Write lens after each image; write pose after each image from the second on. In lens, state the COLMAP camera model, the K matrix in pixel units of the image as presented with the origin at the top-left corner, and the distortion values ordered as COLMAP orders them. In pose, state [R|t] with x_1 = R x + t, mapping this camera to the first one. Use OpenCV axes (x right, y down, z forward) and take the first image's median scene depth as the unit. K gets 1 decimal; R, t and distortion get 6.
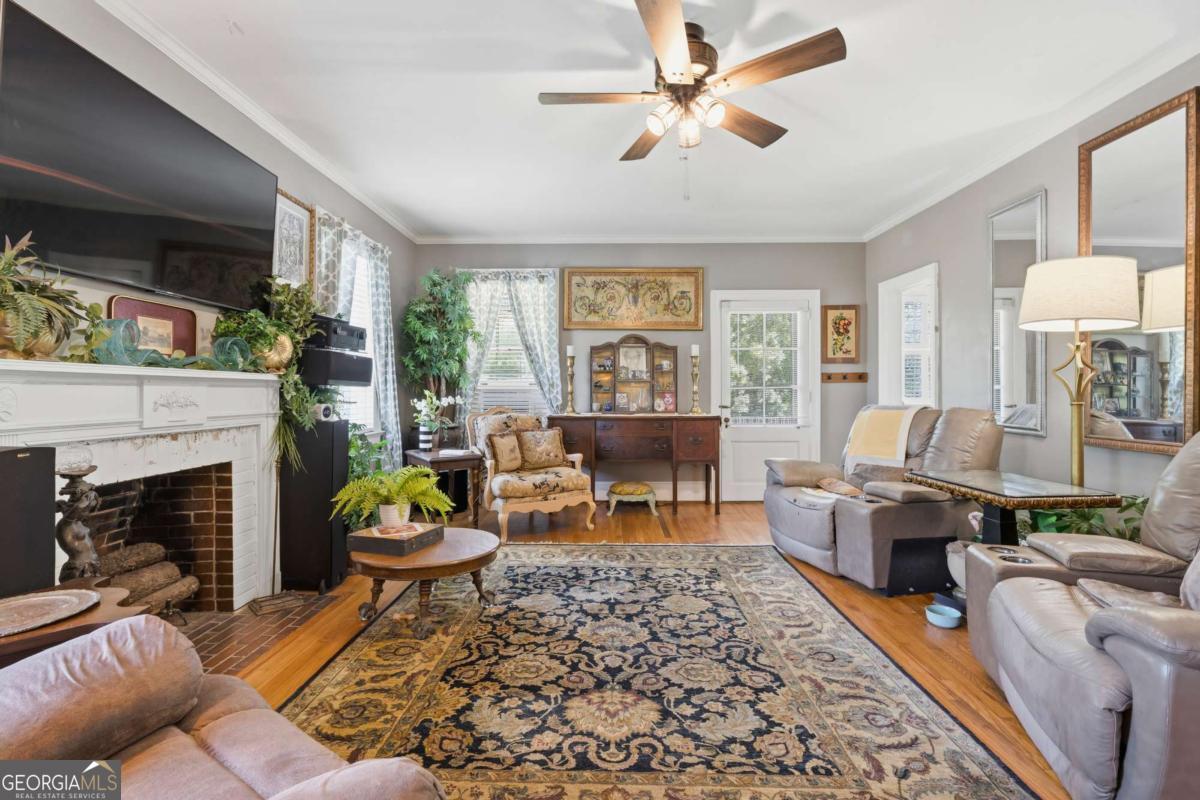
lens RADIAL K [[541.0, 0, 595.6], [0, 541.0, 389.2], [0, 0, 1]] dist [-0.011174, 0.001852]
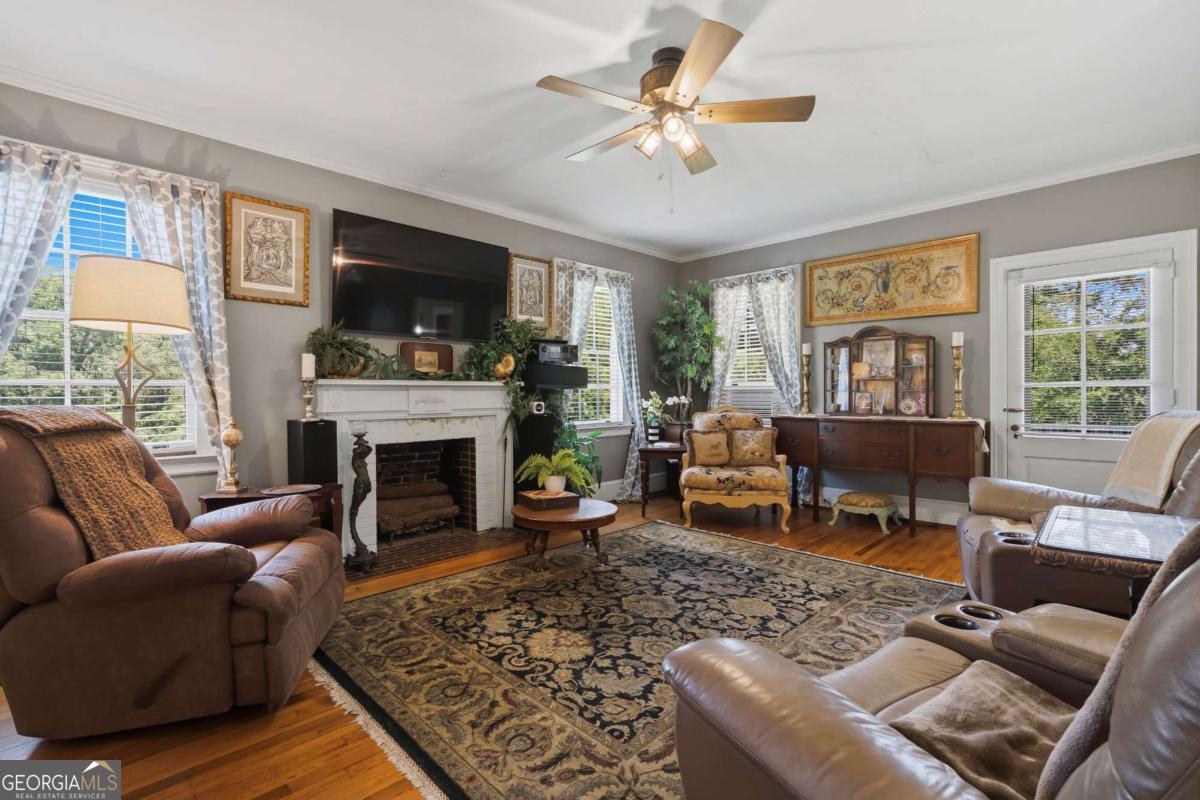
lens RADIAL K [[541.0, 0, 598.8], [0, 541.0, 395.8], [0, 0, 1]] dist [-0.011174, 0.001852]
pose [[0.719873, -0.000870, -0.694105, 0.722001], [0.009230, 0.999923, 0.008320, 0.001735], [0.694044, -0.012396, 0.719826, 0.112393]]
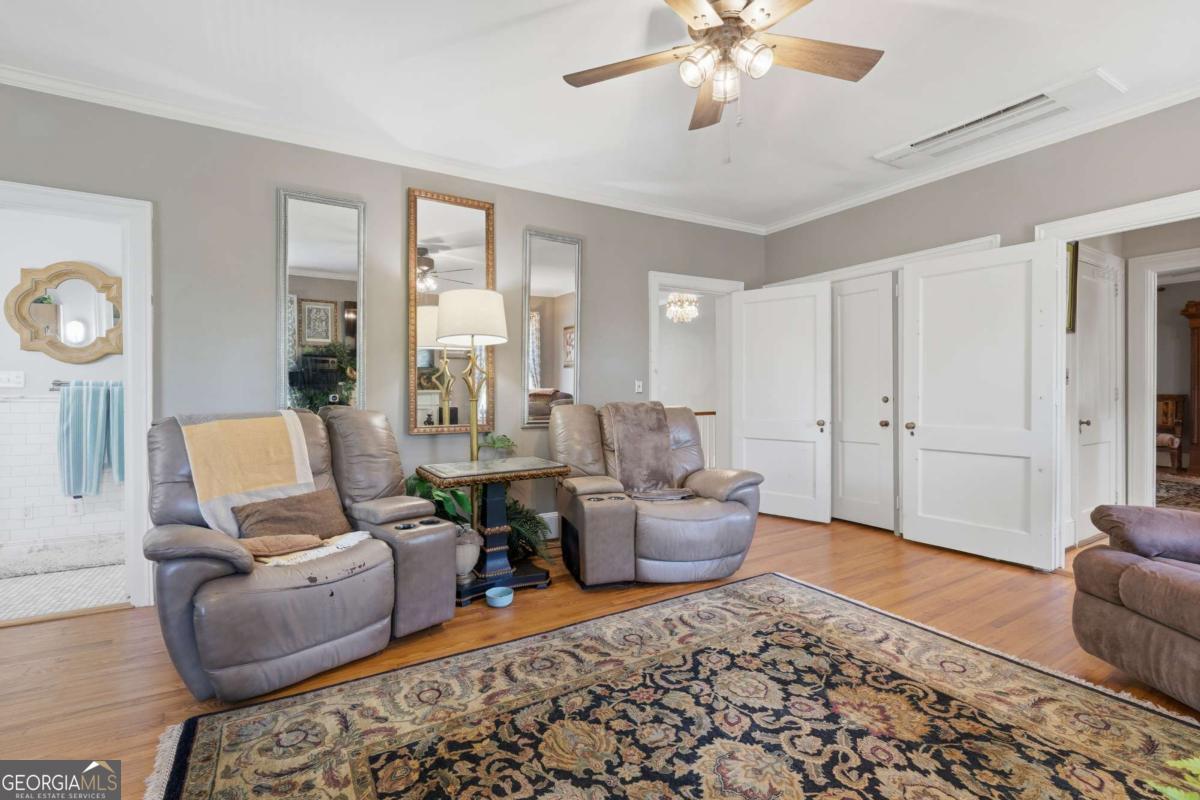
lens RADIAL K [[541.0, 0, 599.5], [0, 541.0, 393.1], [0, 0, 1]] dist [-0.011174, 0.001852]
pose [[-0.536985, -0.002652, 0.843587, -0.388886], [0.000344, 0.999994, 0.003363, 0.007255], [-0.843592, 0.002096, -0.536981, 1.442628]]
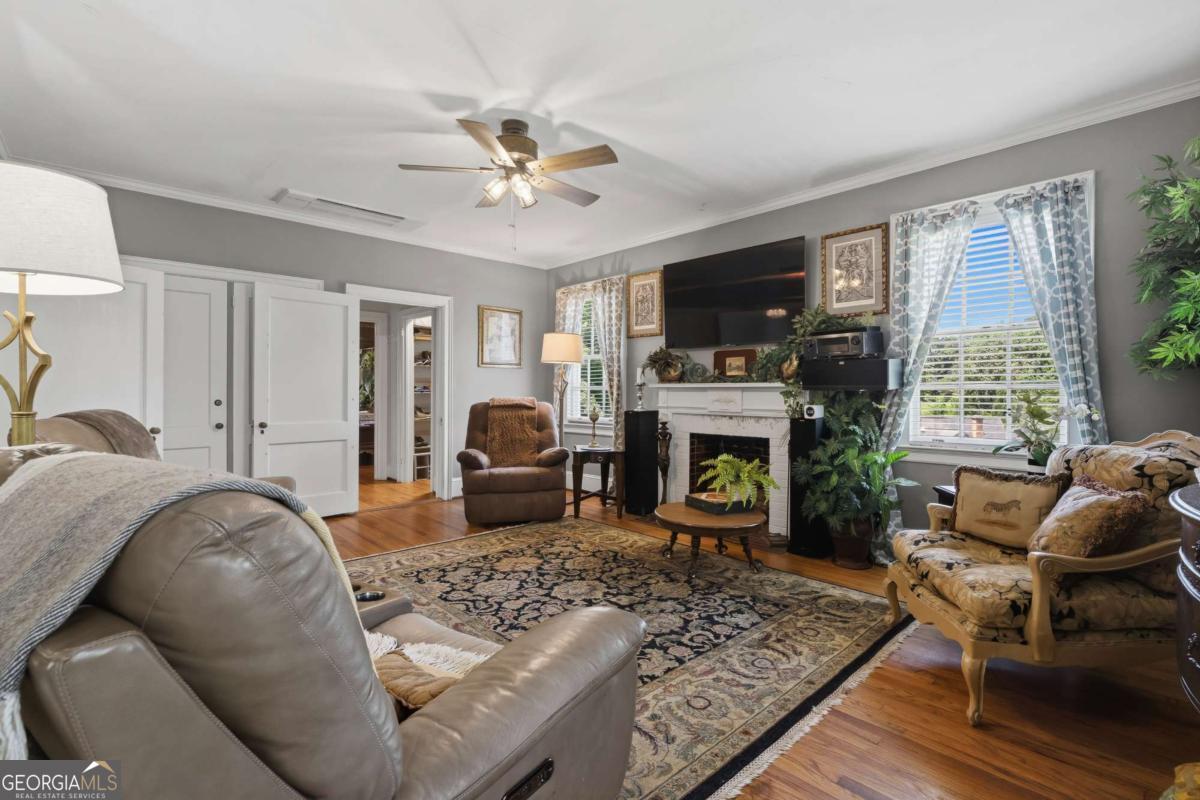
lens RADIAL K [[541.0, 0, 594.1], [0, 541.0, 393.6], [0, 0, 1]] dist [-0.011174, 0.001852]
pose [[-0.716970, -0.001972, -0.697102, 0.850379], [-0.001674, 0.999998, -0.001107, 0.004060], [0.697102, 0.000373, -0.716971, 1.864489]]
